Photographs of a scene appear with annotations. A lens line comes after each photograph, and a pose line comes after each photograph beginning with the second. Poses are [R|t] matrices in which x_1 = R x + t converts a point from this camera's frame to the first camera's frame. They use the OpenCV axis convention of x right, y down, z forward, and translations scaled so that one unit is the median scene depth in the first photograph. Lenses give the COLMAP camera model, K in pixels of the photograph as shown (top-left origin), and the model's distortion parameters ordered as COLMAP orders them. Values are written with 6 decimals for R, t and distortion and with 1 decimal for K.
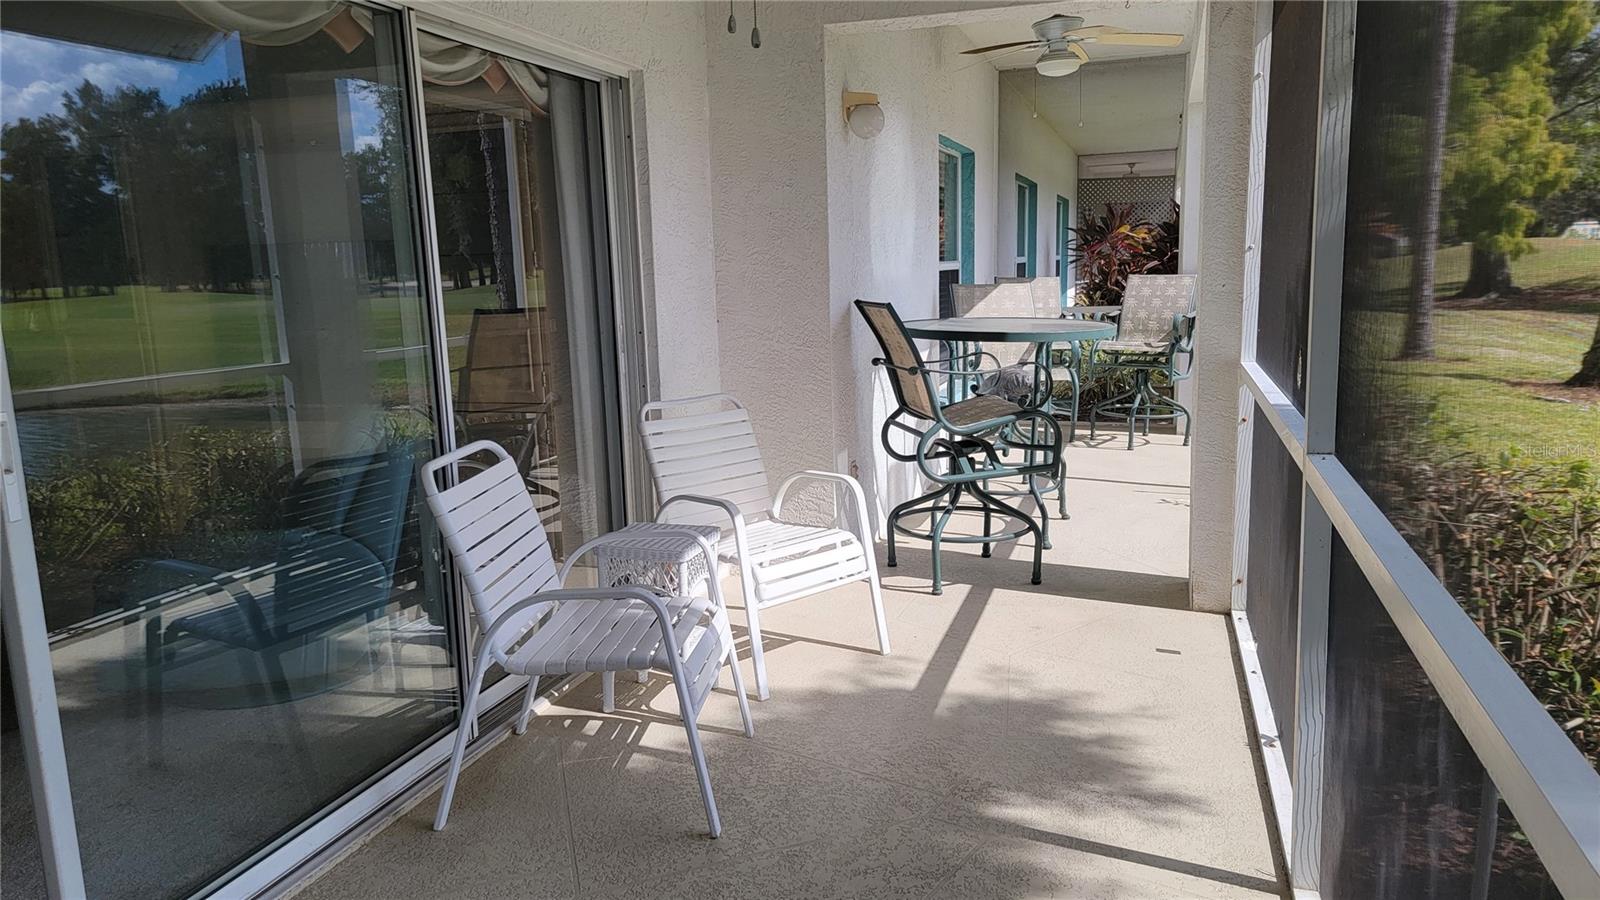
lens RADIAL K [[1109.0, 0, 796.9], [0, 1109.0, 455.1], [0, 0, 1]] dist [0.035894, -0.010266]
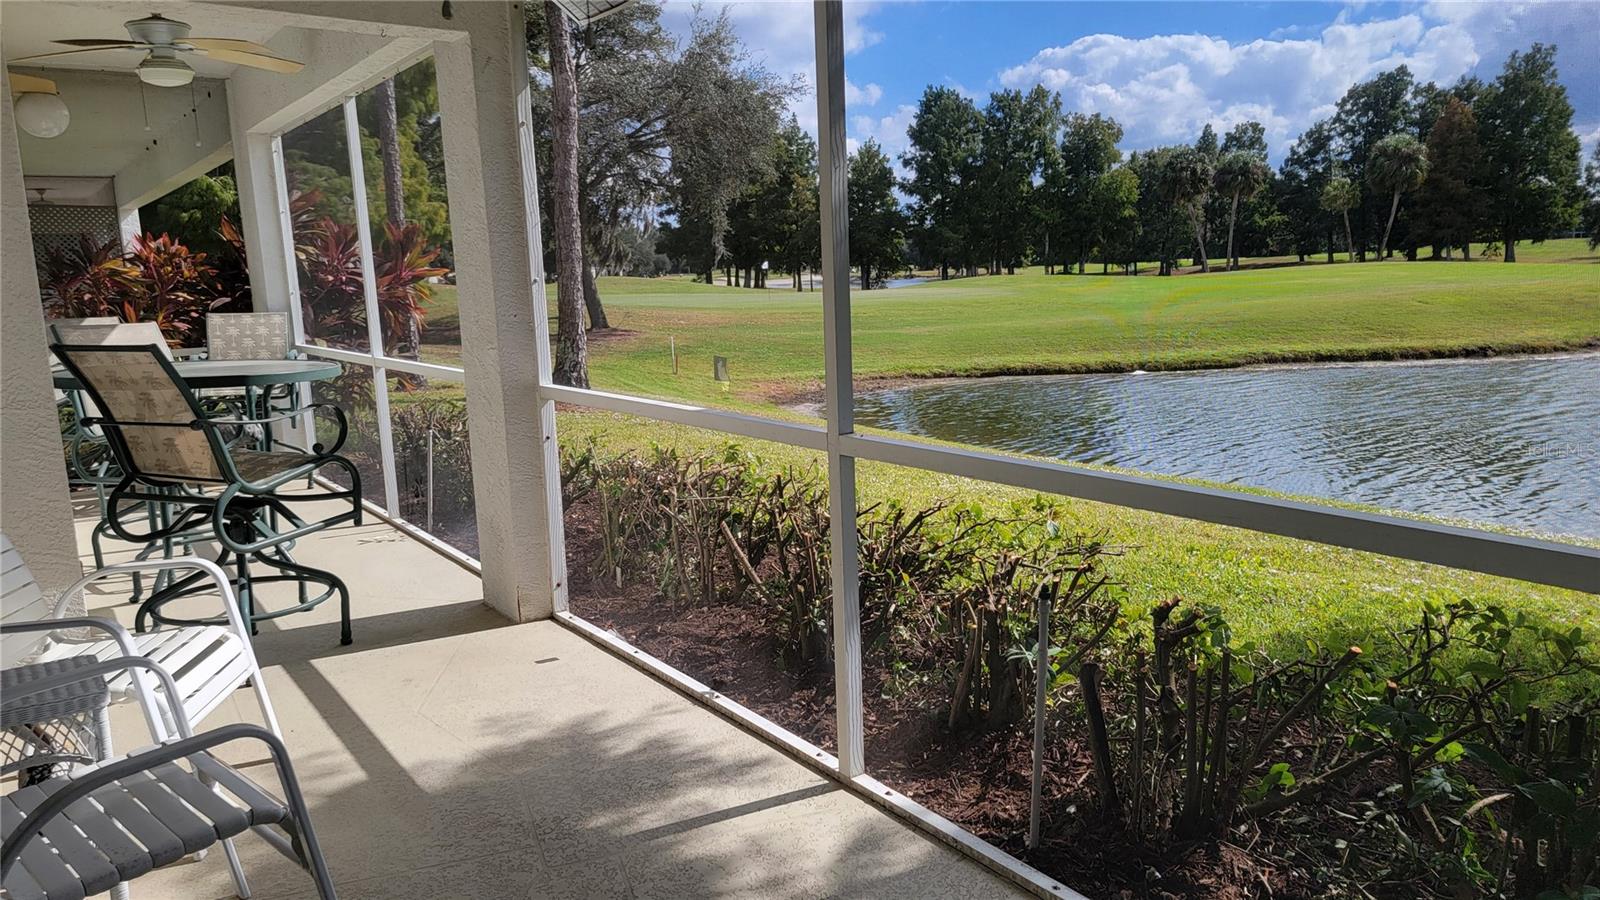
lens RADIAL K [[1109.0, 0, 804.9], [0, 1109.0, 454.1], [0, 0, 1]] dist [0.035894, -0.010266]
pose [[0.587832, -0.127803, 0.798824, -0.288231], [0.159157, 0.986414, 0.040696, -0.016177], [-0.793172, 0.103216, 0.600187, 0.142282]]
